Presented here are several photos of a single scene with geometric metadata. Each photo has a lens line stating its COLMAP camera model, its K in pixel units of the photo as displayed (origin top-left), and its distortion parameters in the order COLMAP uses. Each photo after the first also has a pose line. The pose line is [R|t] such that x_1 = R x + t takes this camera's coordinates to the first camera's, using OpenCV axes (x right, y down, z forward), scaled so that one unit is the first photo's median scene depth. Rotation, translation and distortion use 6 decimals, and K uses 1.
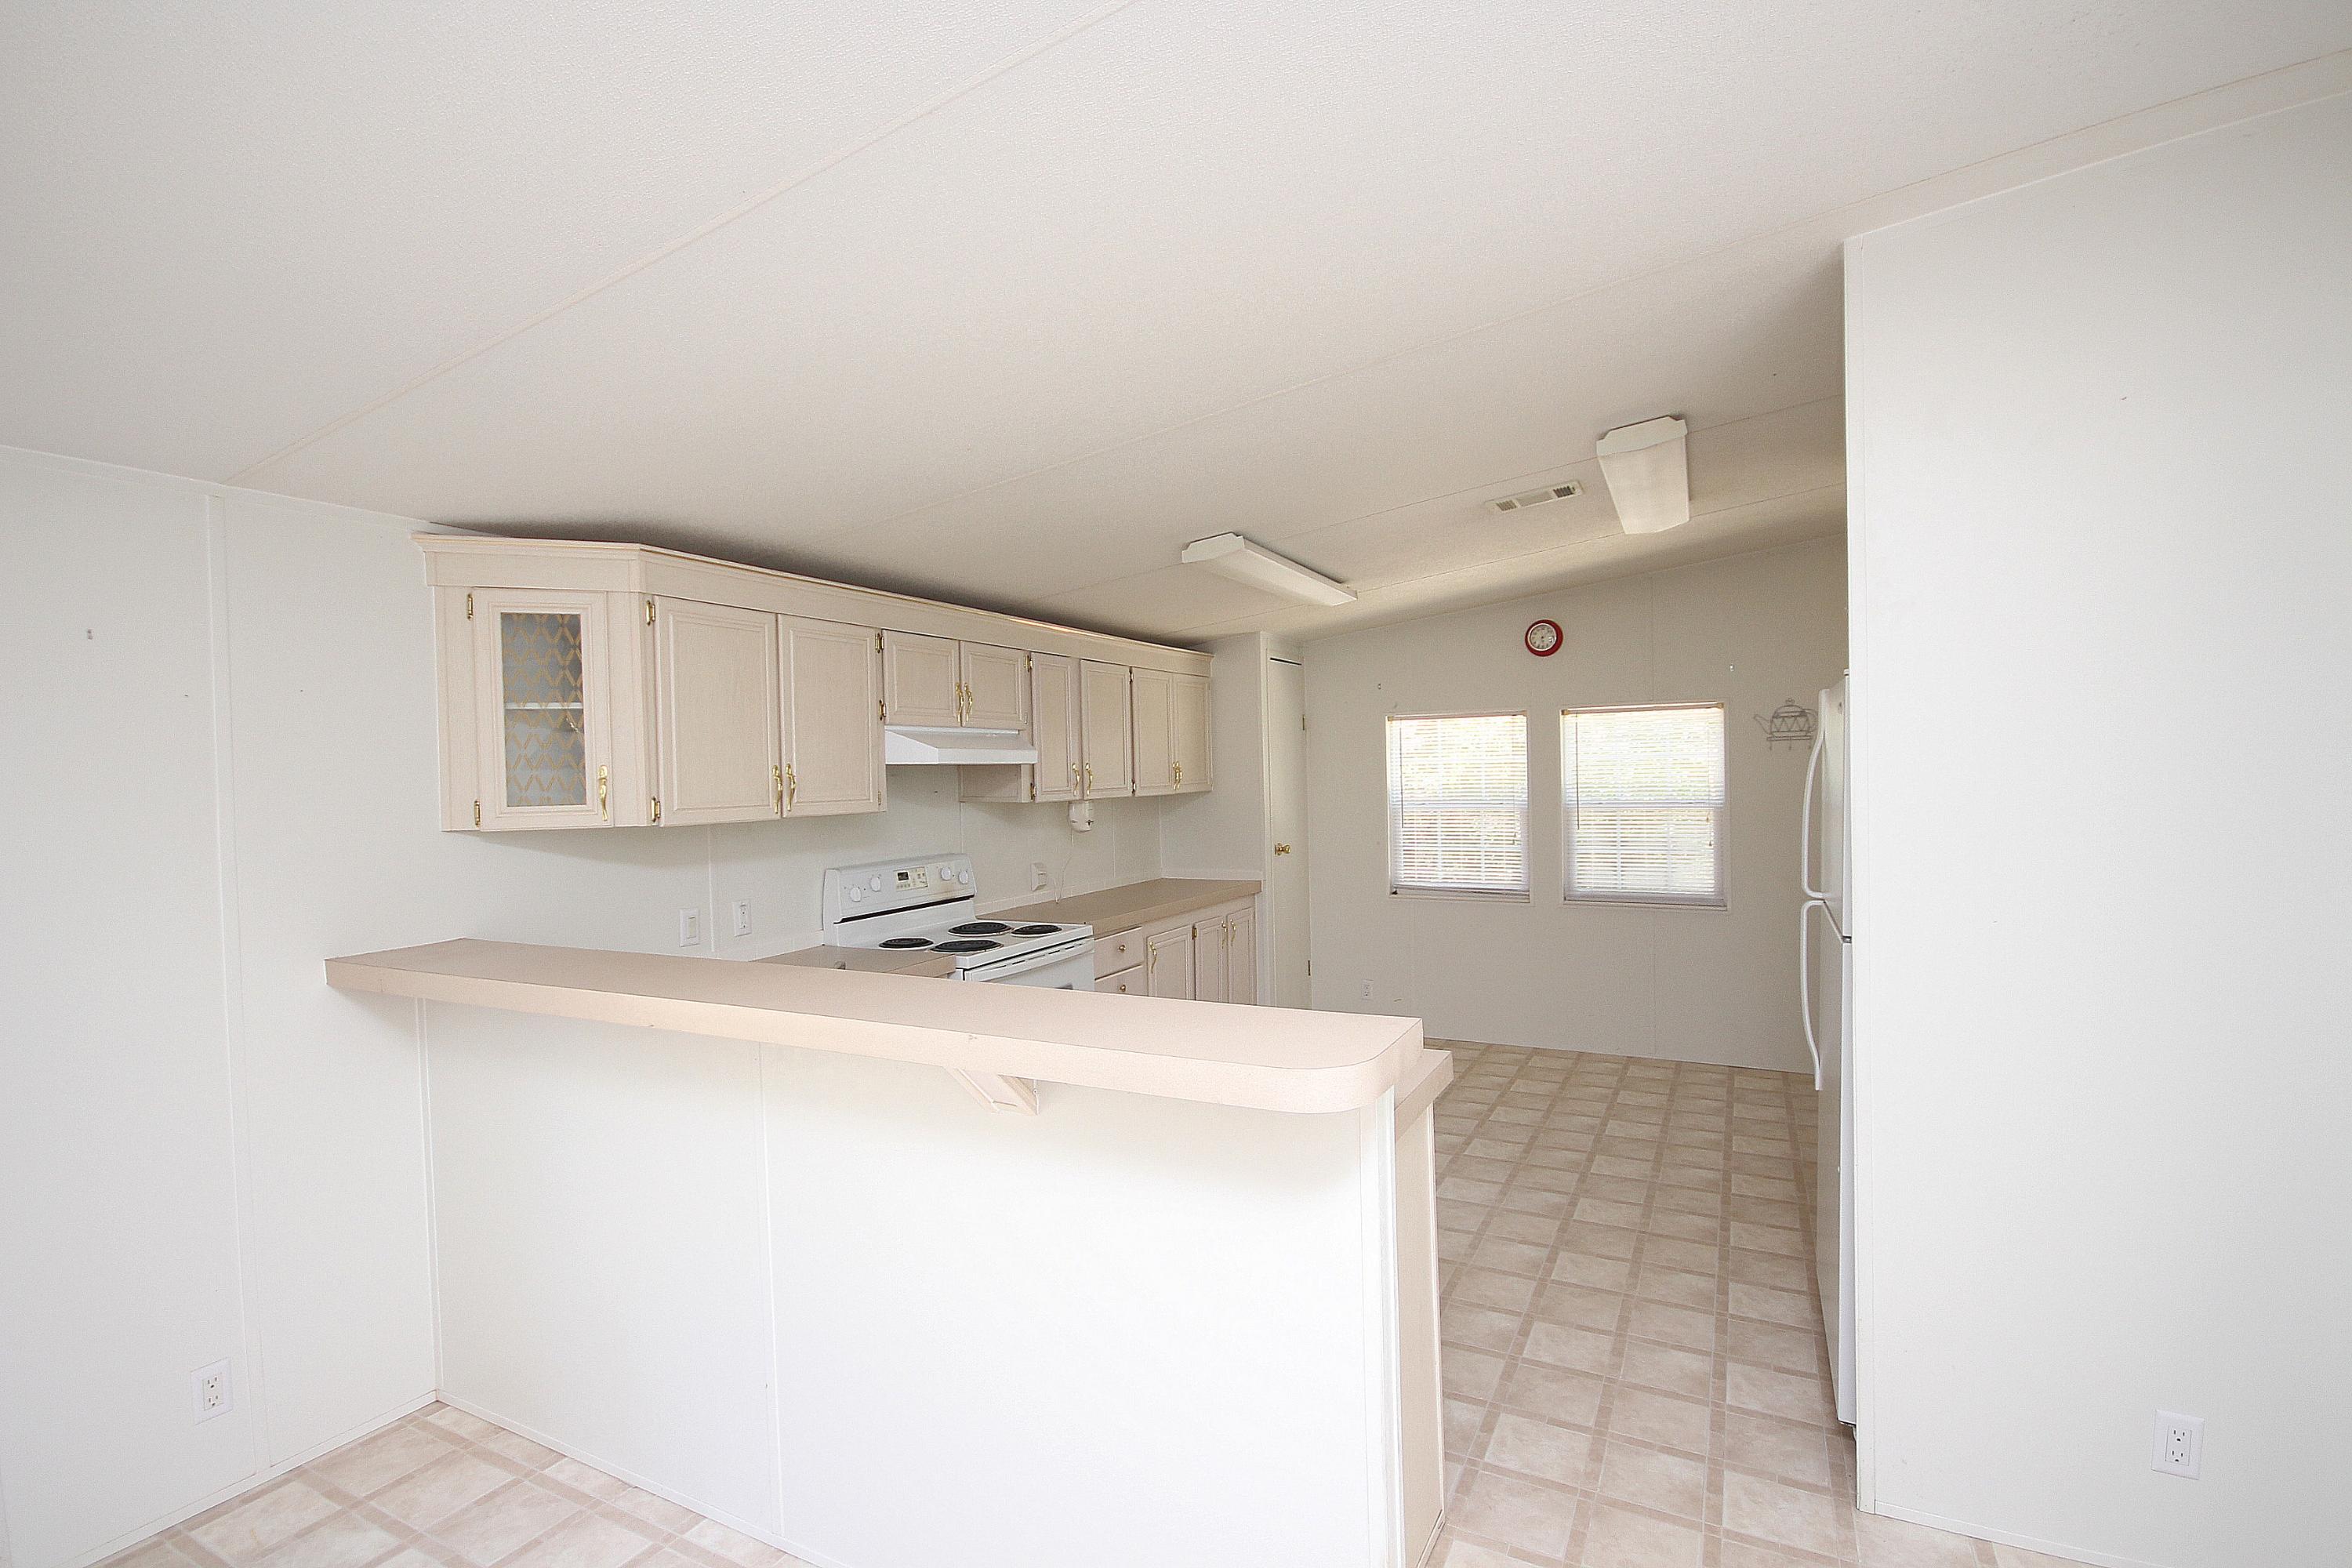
lens RADIAL K [[1076.8, 0, 1203.2], [0, 1076.8, 808.2], [0, 0, 1]] dist [0.006997, -0.006668]
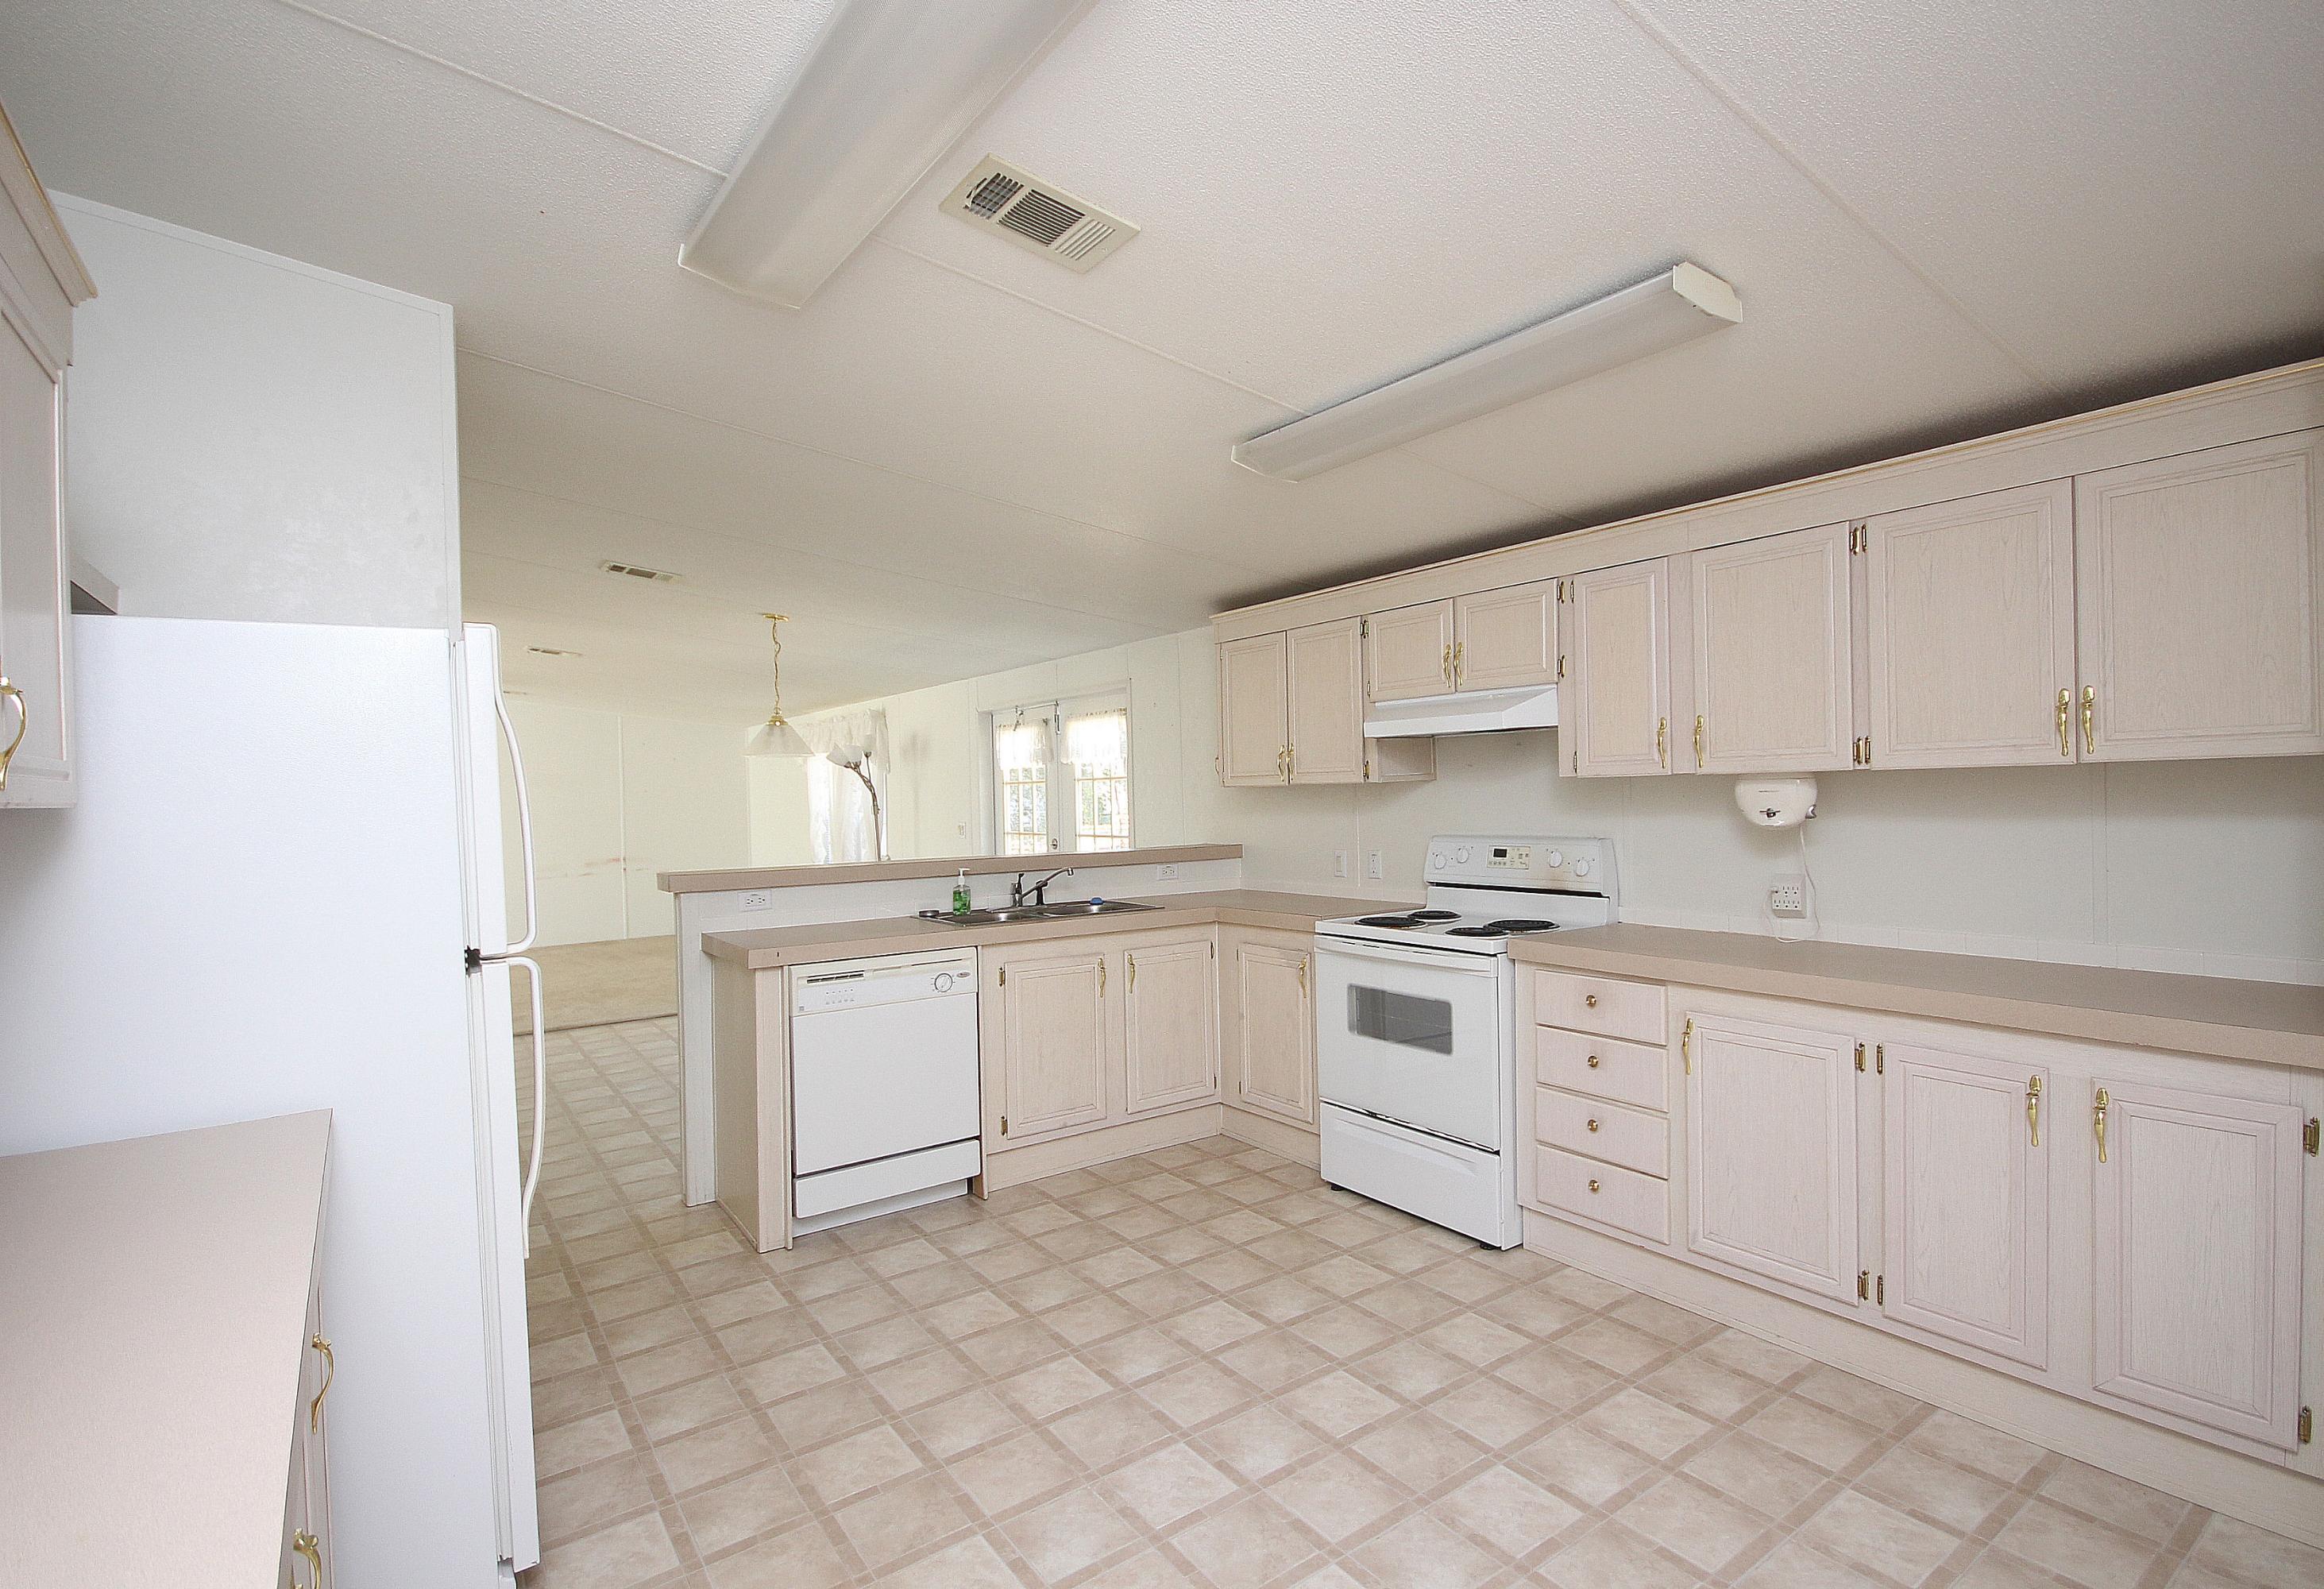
lens RADIAL K [[1104.6, 0, 1215.5], [0, 1104.6, 803.2], [0, 0, 1]] dist [0.009144, -0.002149]
pose [[-0.425807, 0.045354, -0.903677, 0.536377], [0.002197, 0.998792, 0.049093, -0.021466], [0.904811, 0.018919, -0.425392, 0.917935]]
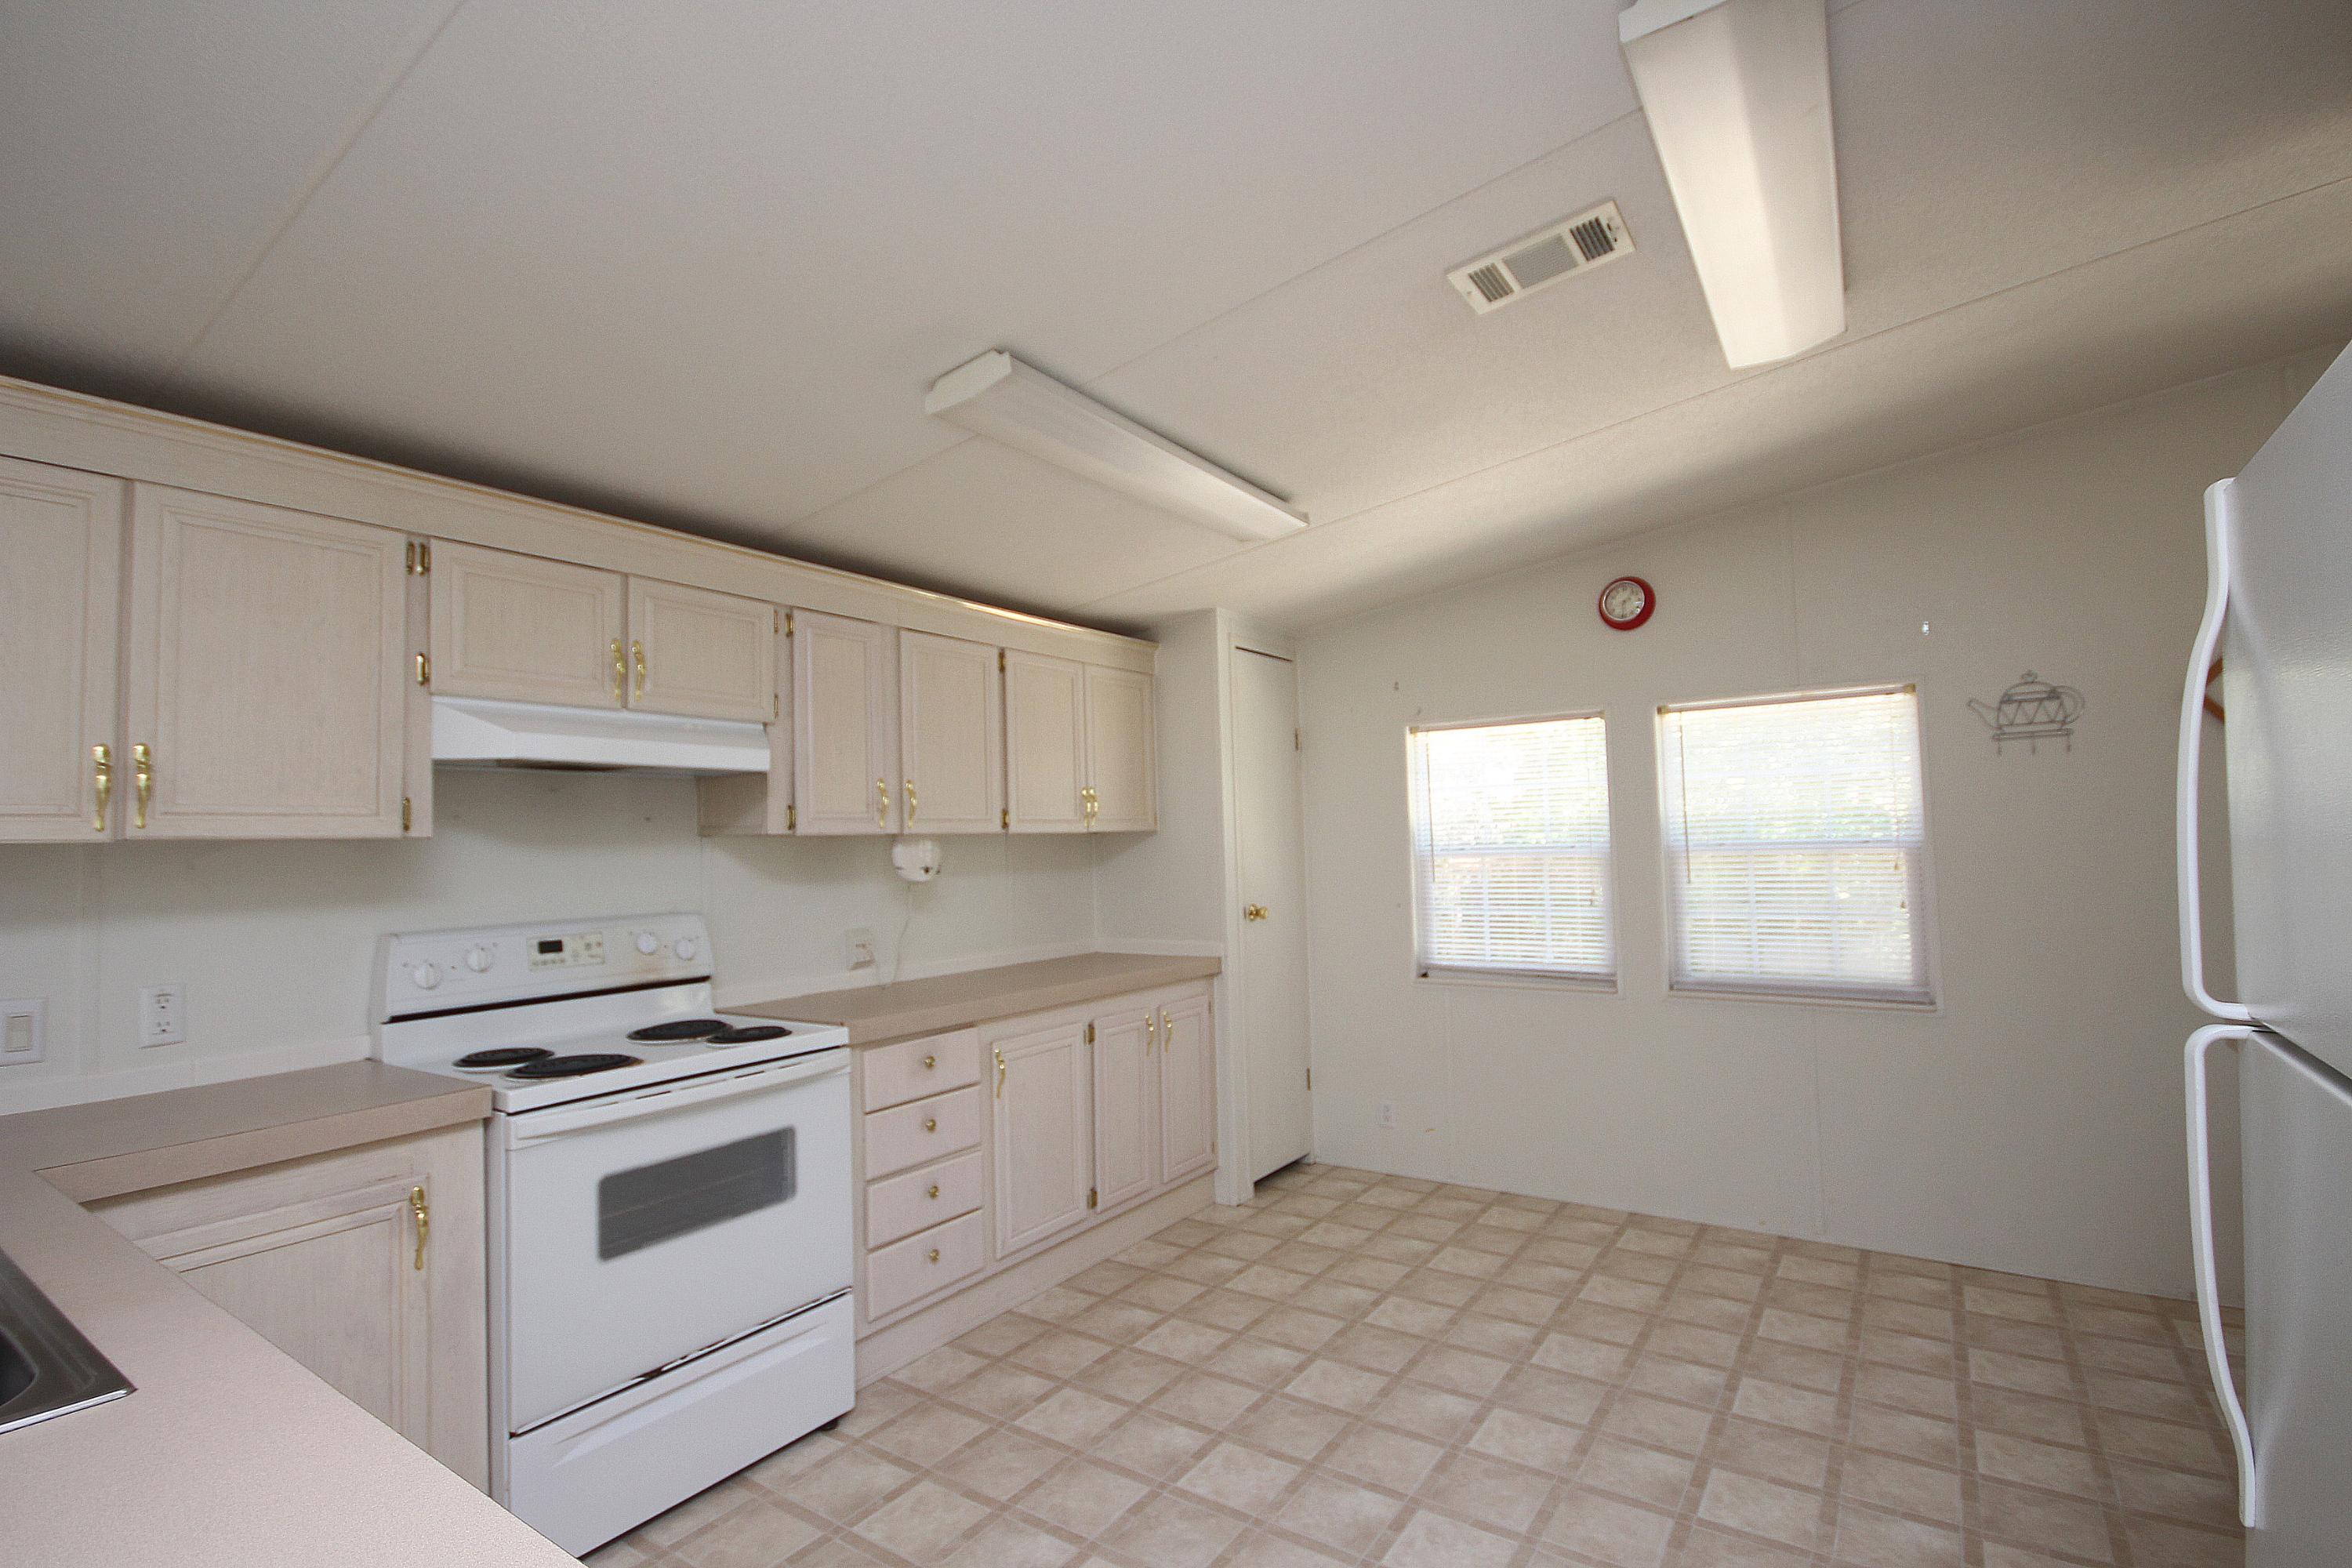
lens RADIAL K [[1076.8, 0, 1193.1], [0, 1076.8, 804.8], [0, 0, 1]] dist [0.006997, -0.006668]
pose [[0.992142, -0.009010, -0.124795, 0.137767], [0.000405, 0.997630, -0.068807, 0.018124], [0.125119, 0.068215, 0.989794, 0.319848]]
